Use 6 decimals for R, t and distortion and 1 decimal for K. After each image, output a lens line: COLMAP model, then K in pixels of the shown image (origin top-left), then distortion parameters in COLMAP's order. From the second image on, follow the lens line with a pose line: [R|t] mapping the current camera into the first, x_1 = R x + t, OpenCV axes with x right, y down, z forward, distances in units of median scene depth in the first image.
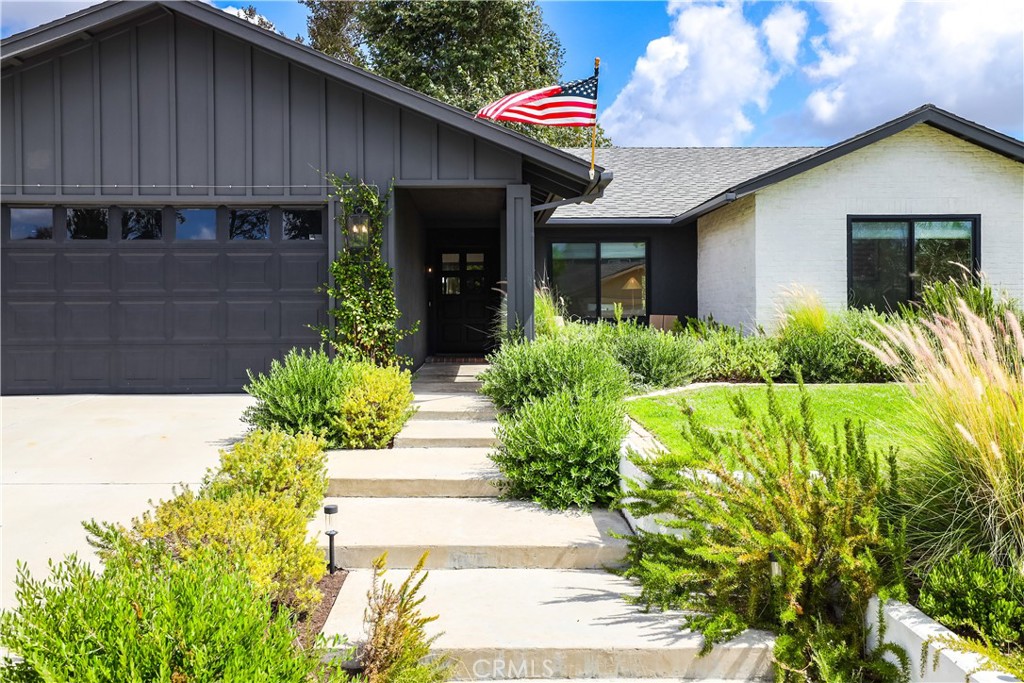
lens RADIAL K [[987.8, 0, 512.0], [0, 987.8, 341.5], [0, 0, 1]] dist [0.045768, 0.003254]
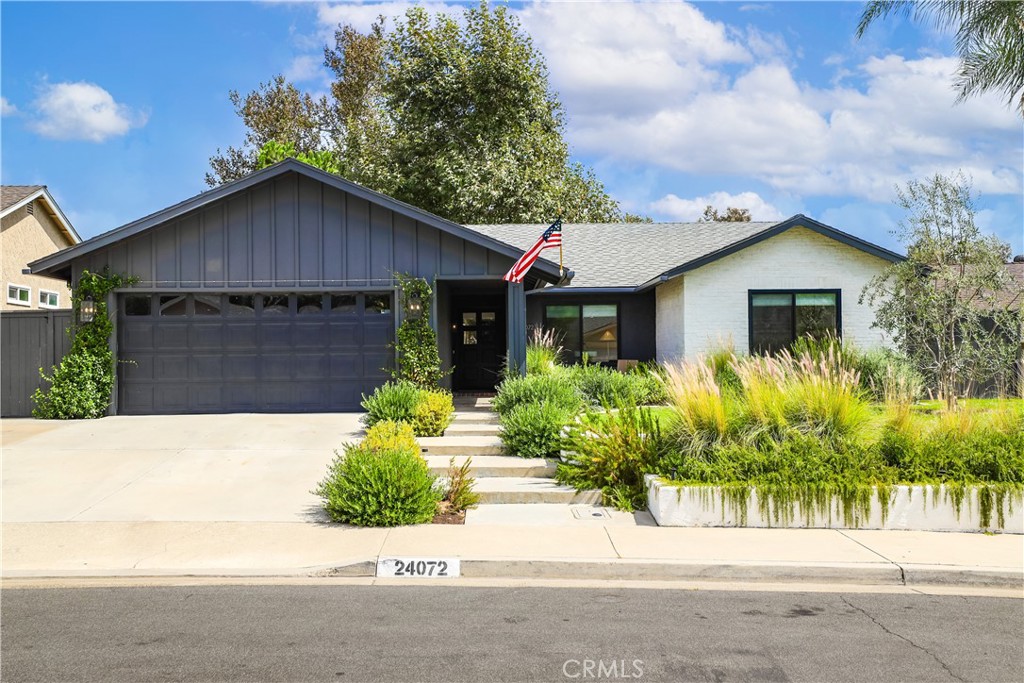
lens RADIAL K [[979.0, 0, 512.0], [0, 979.0, 341.5], [0, 0, 1]] dist [0.014356, 0.015658]
pose [[0.999898, -0.005693, -0.013121, 0.020103], [0.005121, 0.999051, -0.043250, 0.008705], [0.013355, 0.043179, 0.998978, -0.543267]]
